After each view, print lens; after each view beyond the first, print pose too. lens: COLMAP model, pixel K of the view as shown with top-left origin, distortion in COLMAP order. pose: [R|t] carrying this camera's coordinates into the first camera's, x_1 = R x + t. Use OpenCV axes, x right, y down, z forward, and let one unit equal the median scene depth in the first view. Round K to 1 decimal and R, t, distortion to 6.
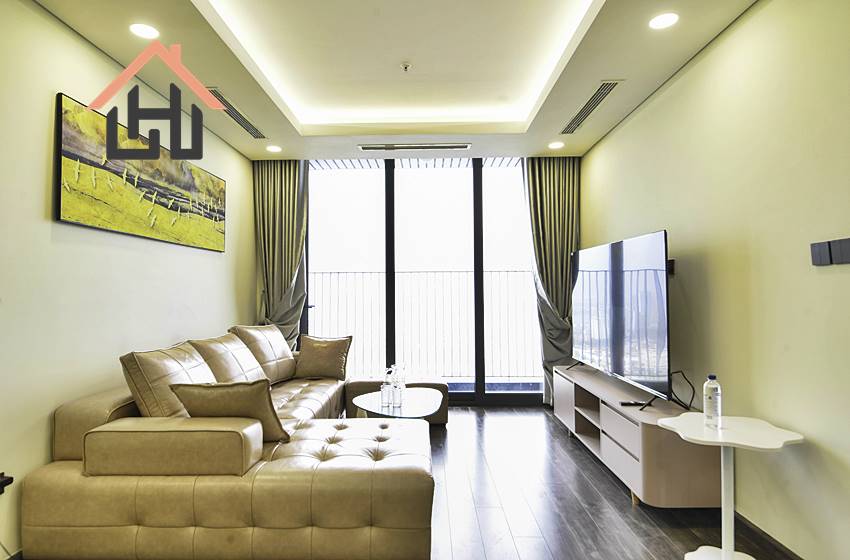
lens RADIAL K [[480.4, 0, 425.0], [0, 480.4, 280.0], [0, 0, 1]] dist [-0.001126, -0.000212]
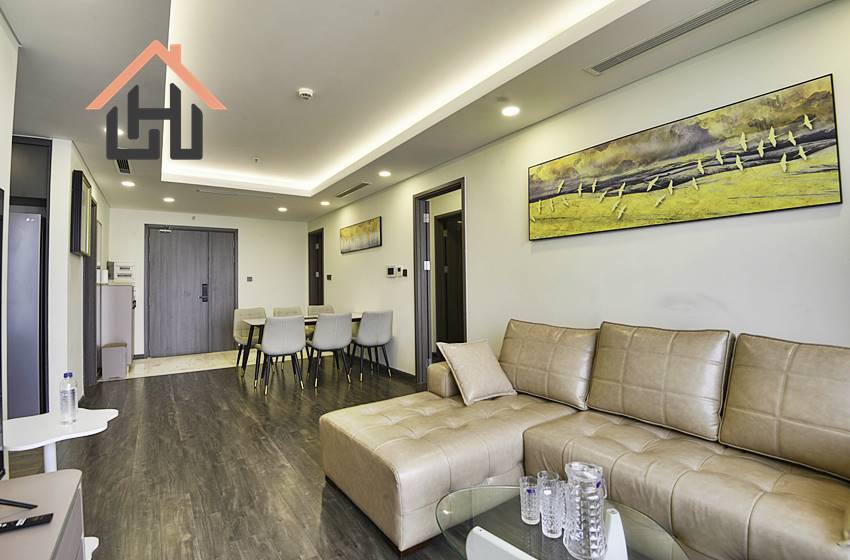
lens RADIAL K [[393.1, 0, 425.0], [0, 393.1, 280.0], [0, 0, 1]] dist [0.000677, -0.025475]
pose [[-0.812282, 0.018826, -0.582961, 0.277553], [0.040151, 0.998913, -0.023687, 0.026869], [0.581881, -0.042647, -0.812155, 1.371732]]
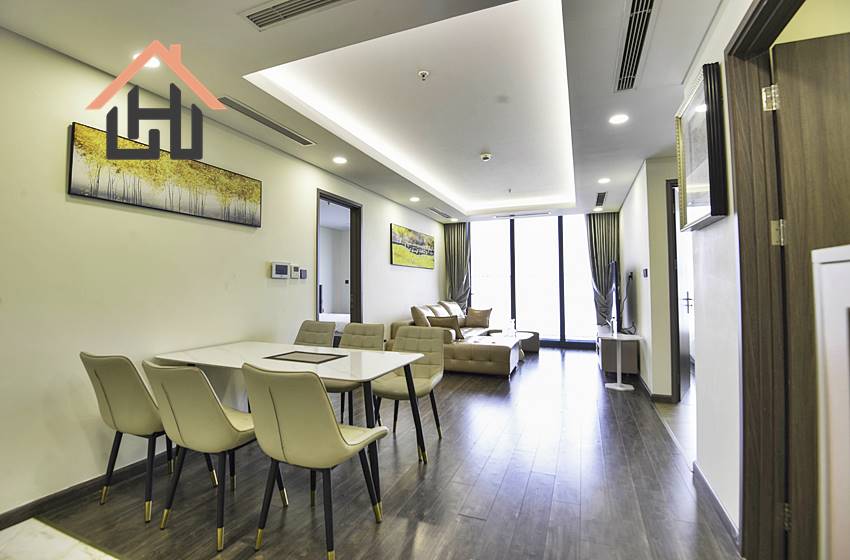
lens RADIAL K [[393.1, 0, 425.0], [0, 393.1, 280.0], [0, 0, 1]] dist [0.000677, -0.025475]
pose [[0.935683, -0.007224, -0.352768, 0.241764], [0.010329, 0.999923, 0.006920, -0.026538], [0.352691, -0.010119, 0.935685, -0.936694]]
